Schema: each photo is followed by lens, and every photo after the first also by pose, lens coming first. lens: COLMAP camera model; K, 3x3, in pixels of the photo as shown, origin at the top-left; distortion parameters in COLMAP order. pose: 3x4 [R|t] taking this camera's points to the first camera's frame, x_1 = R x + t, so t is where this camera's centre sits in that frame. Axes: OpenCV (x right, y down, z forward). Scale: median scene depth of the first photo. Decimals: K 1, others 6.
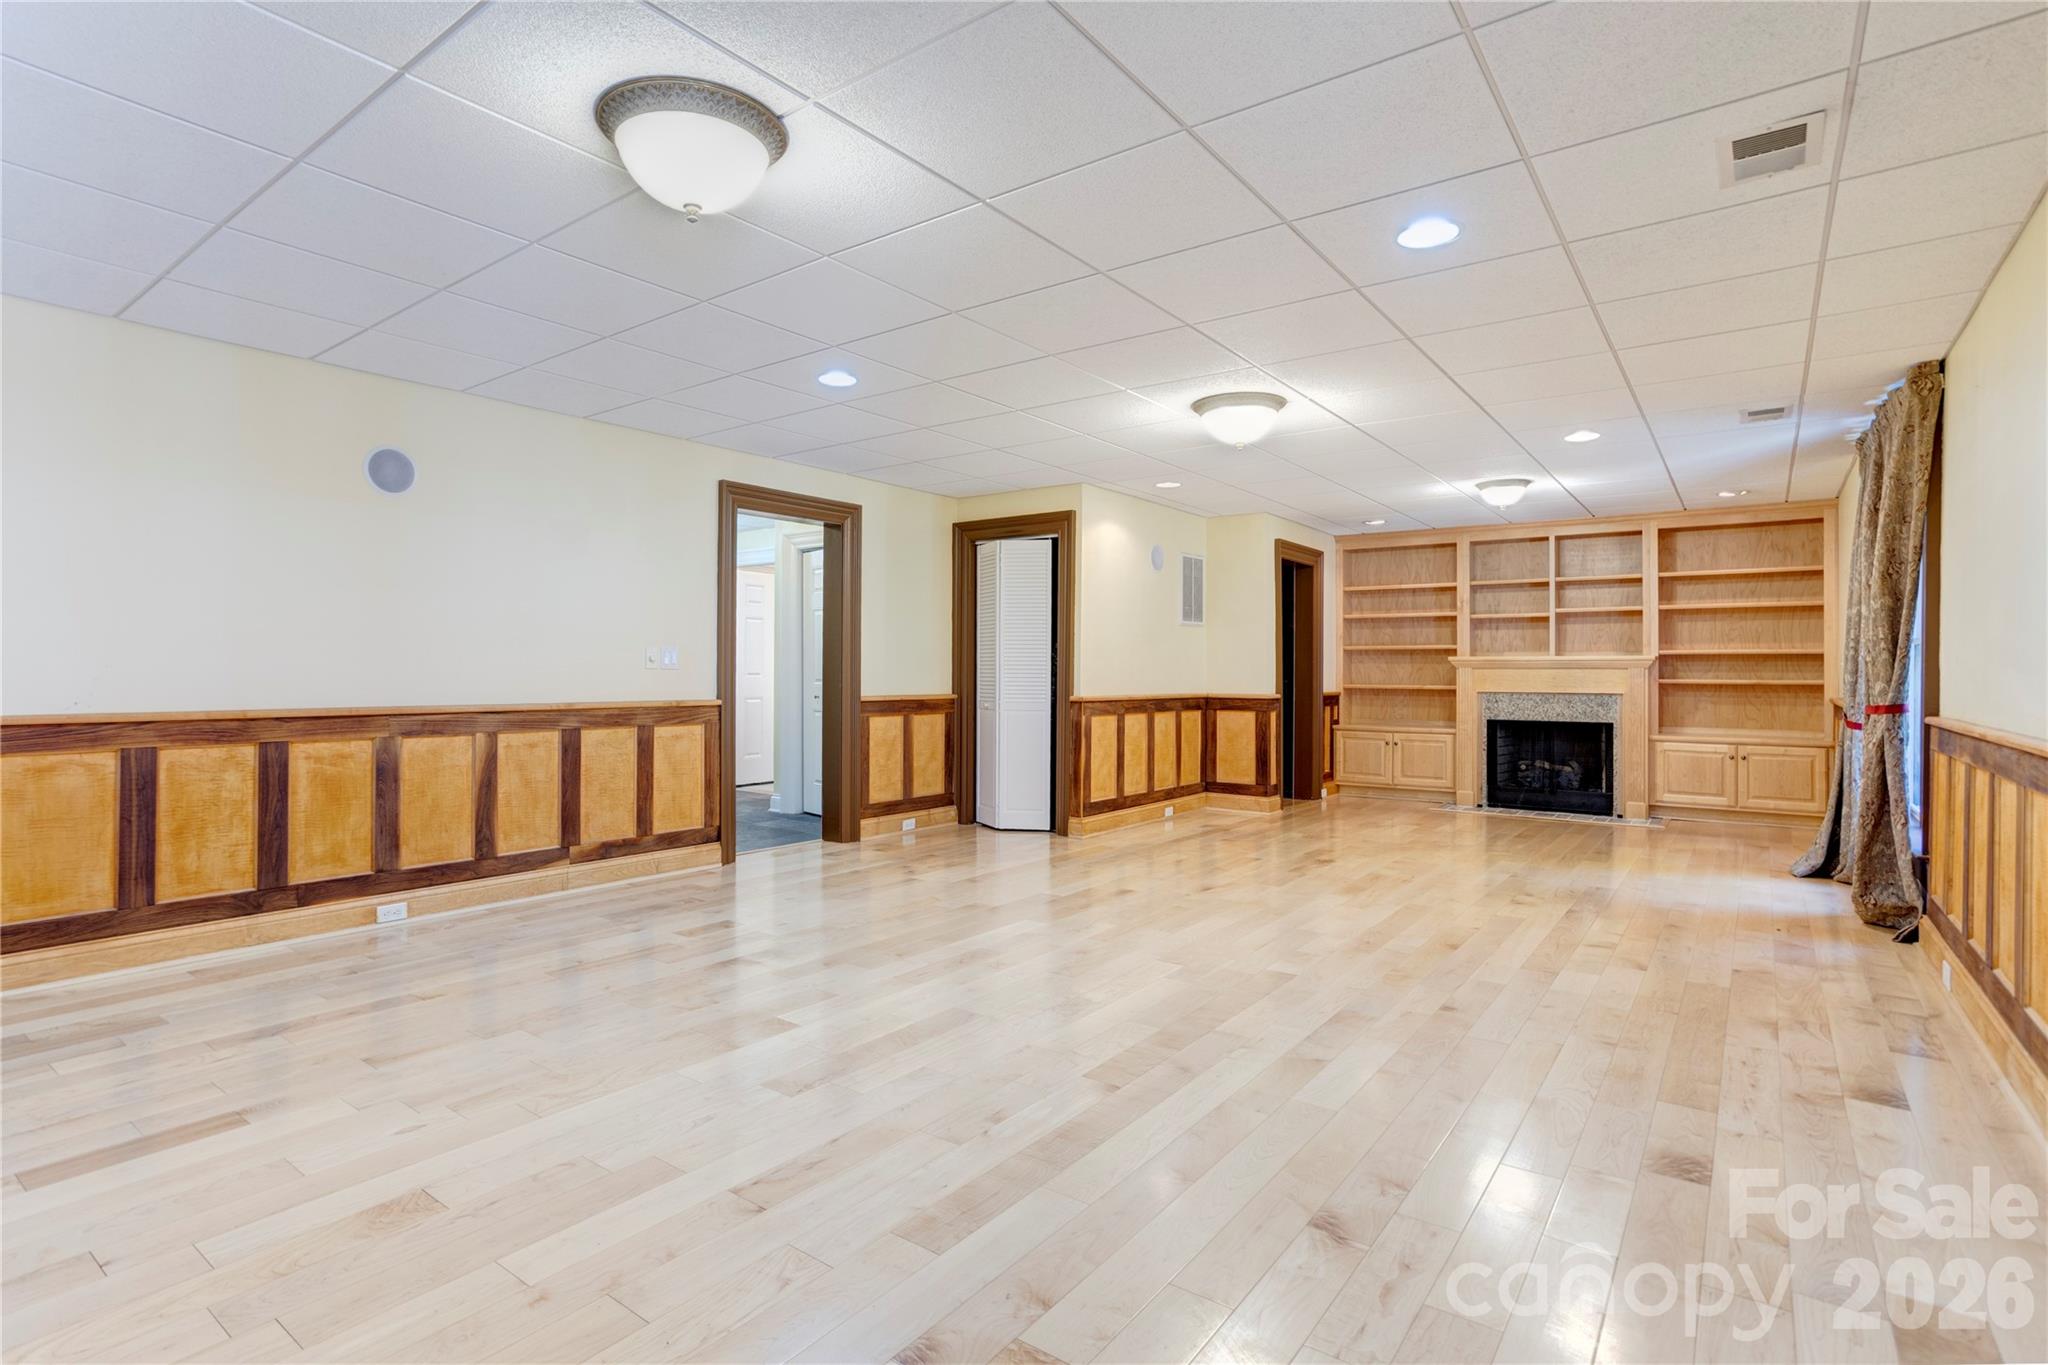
lens RADIAL K [[1014.3, 0, 975.1], [0, 1014.3, 683.6], [0, 0, 1]] dist [-0.034946, 0.001040]
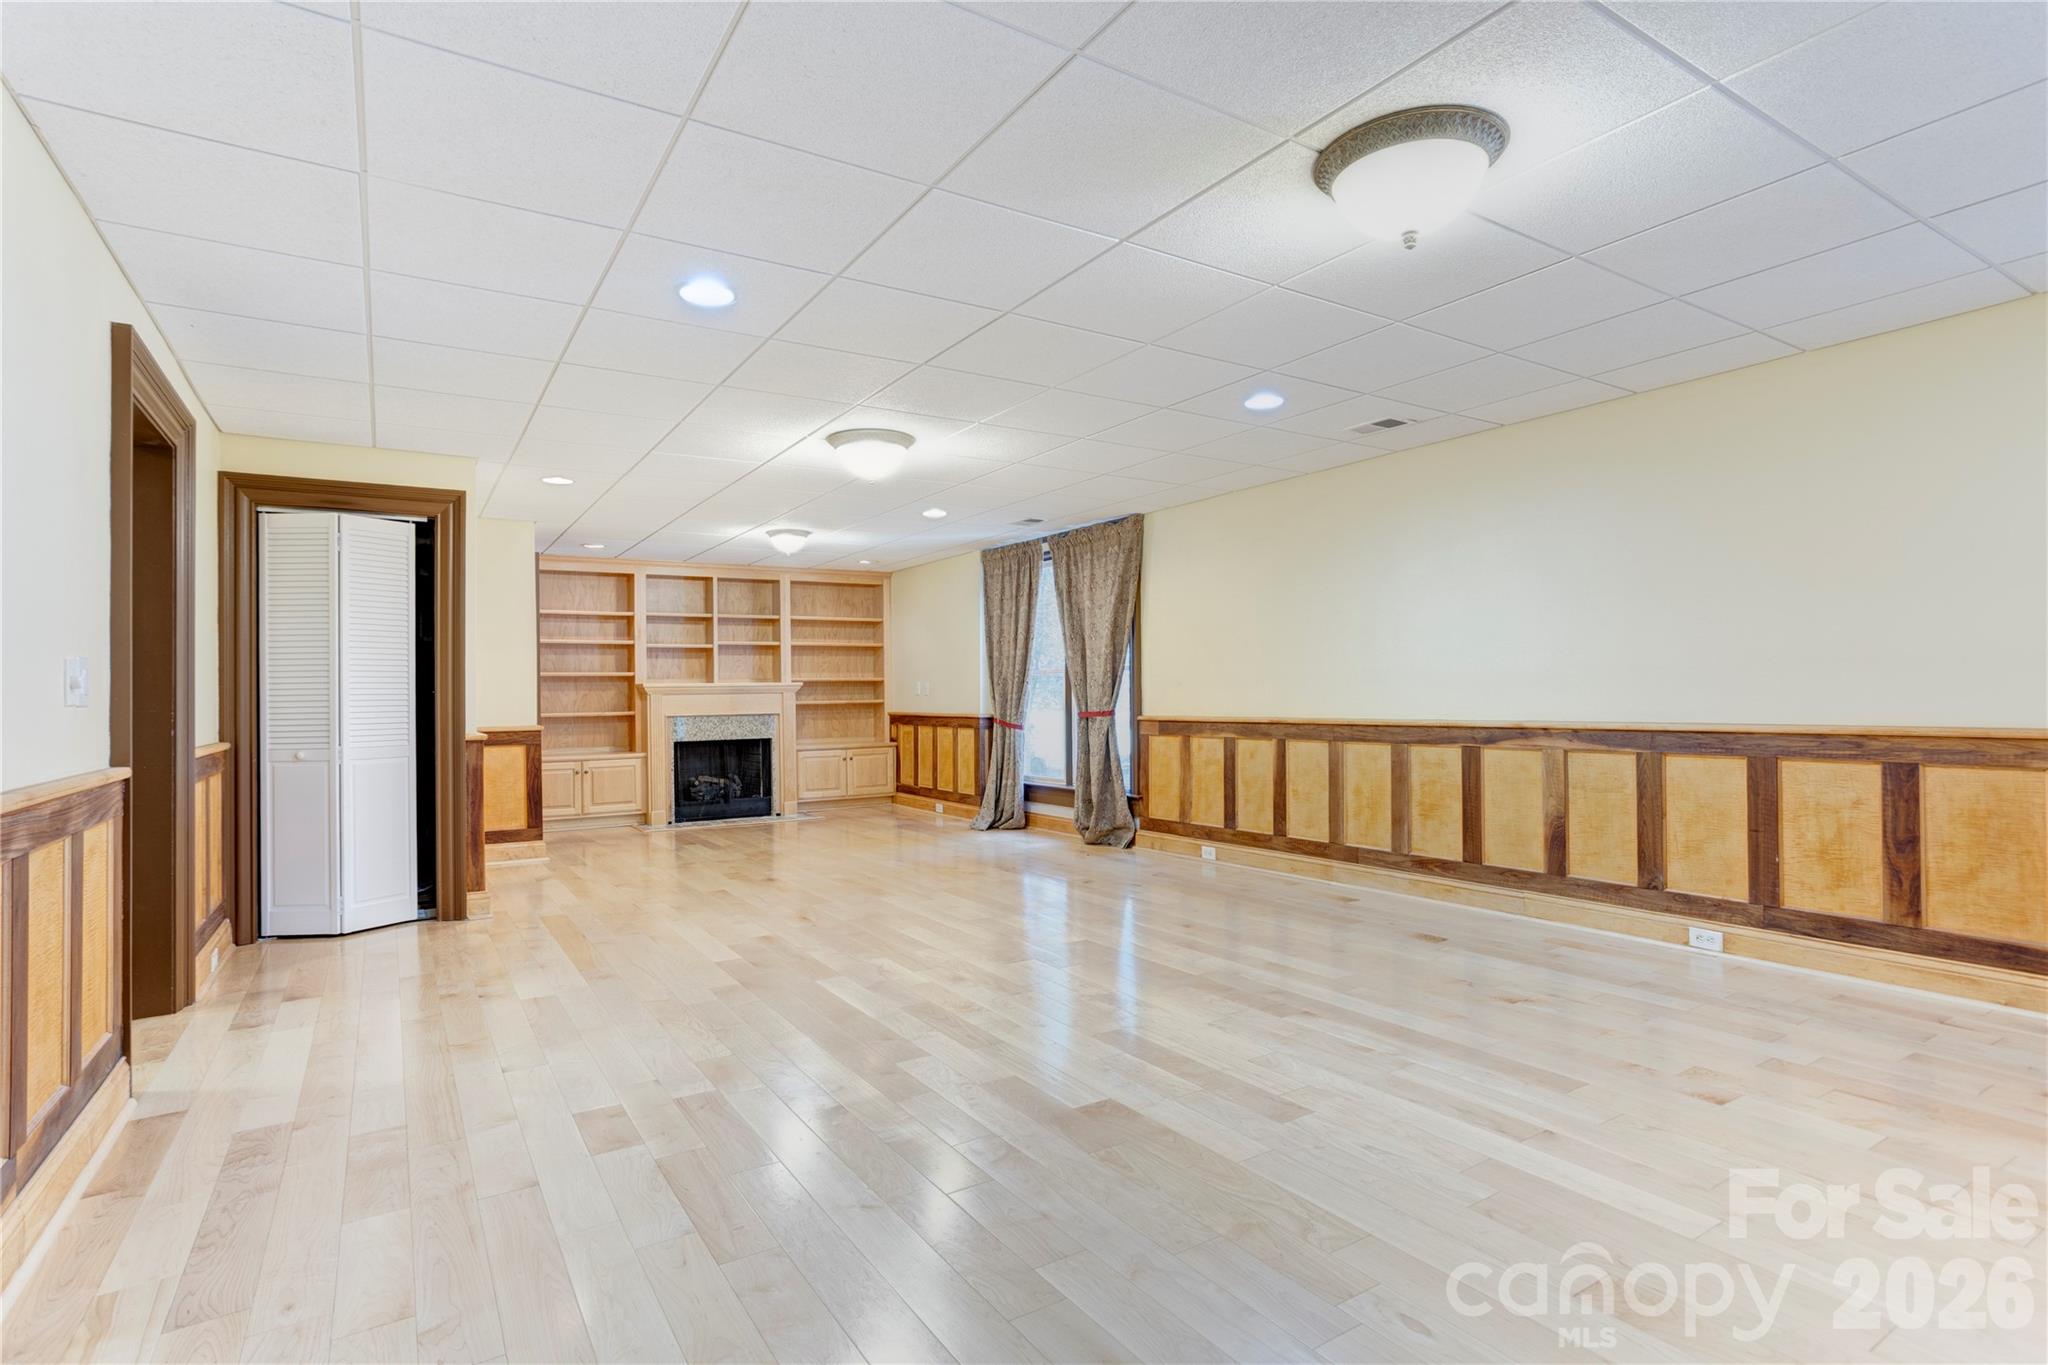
lens RADIAL K [[1014.3, 0, 1016.3], [0, 1014.3, 677.3], [0, 0, 1]] dist [-0.034946, 0.001040]
pose [[0.339360, 0.007429, 0.940627, -0.415231], [0.026966, 0.999481, -0.017623, -0.004543], [-0.940270, 0.031345, 0.338983, 0.312476]]
